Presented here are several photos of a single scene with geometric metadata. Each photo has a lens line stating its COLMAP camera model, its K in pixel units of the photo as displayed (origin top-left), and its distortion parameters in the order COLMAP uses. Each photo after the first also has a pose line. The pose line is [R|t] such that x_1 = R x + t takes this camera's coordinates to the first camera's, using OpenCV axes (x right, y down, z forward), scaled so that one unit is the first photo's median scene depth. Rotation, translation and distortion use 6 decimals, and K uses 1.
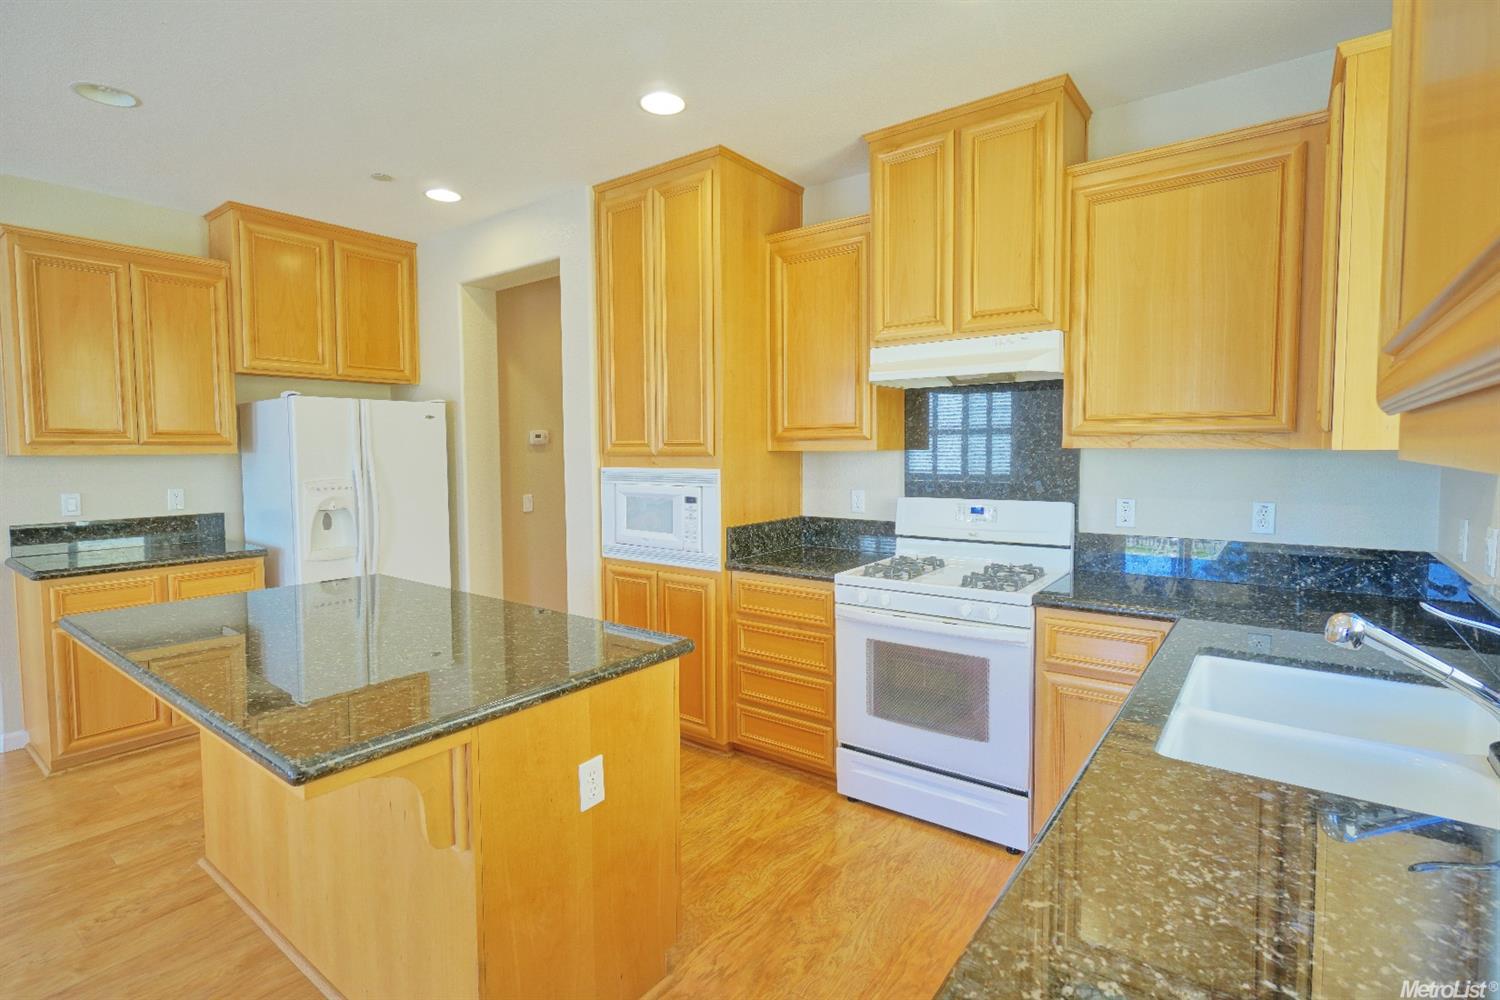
lens RADIAL K [[717.3, 0, 751.8], [0, 717.3, 491.2], [0, 0, 1]] dist [0.000111, 0.000224]
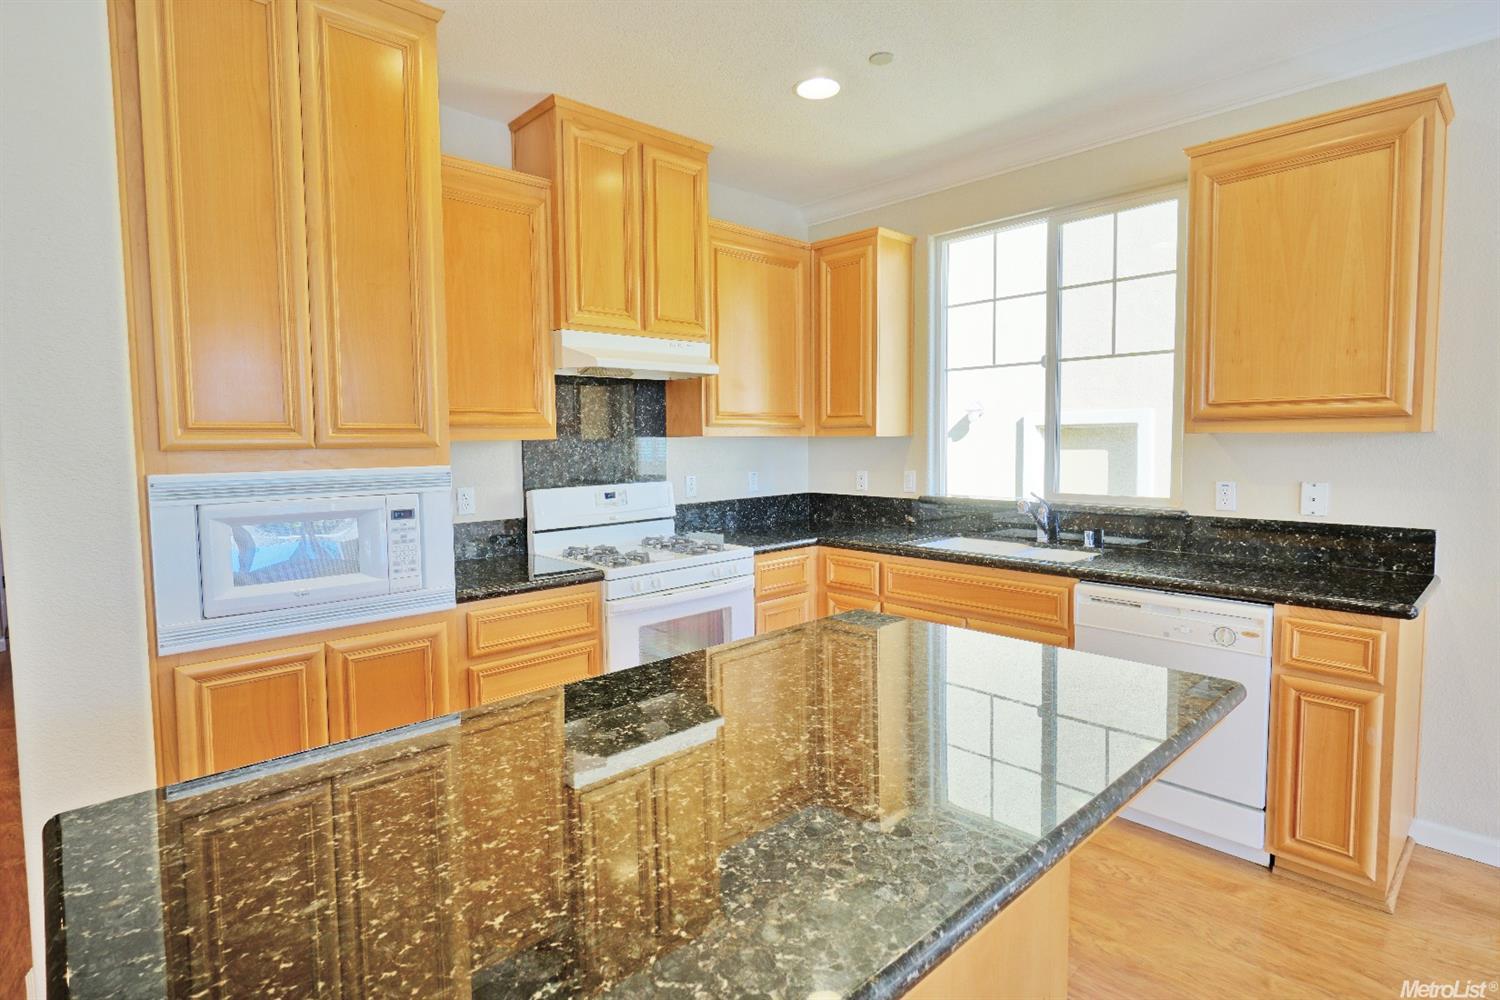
lens RADIAL K [[770.1, 0, 750.7], [0, 770.1, 492.5], [0, 0, 1]] dist [-0.001054, -0.000014]
pose [[0.173789, -0.067768, 0.982448, -0.766601], [0.068849, 0.996024, 0.056526, -0.027309], [-0.982373, 0.057817, 0.177764, 0.580455]]
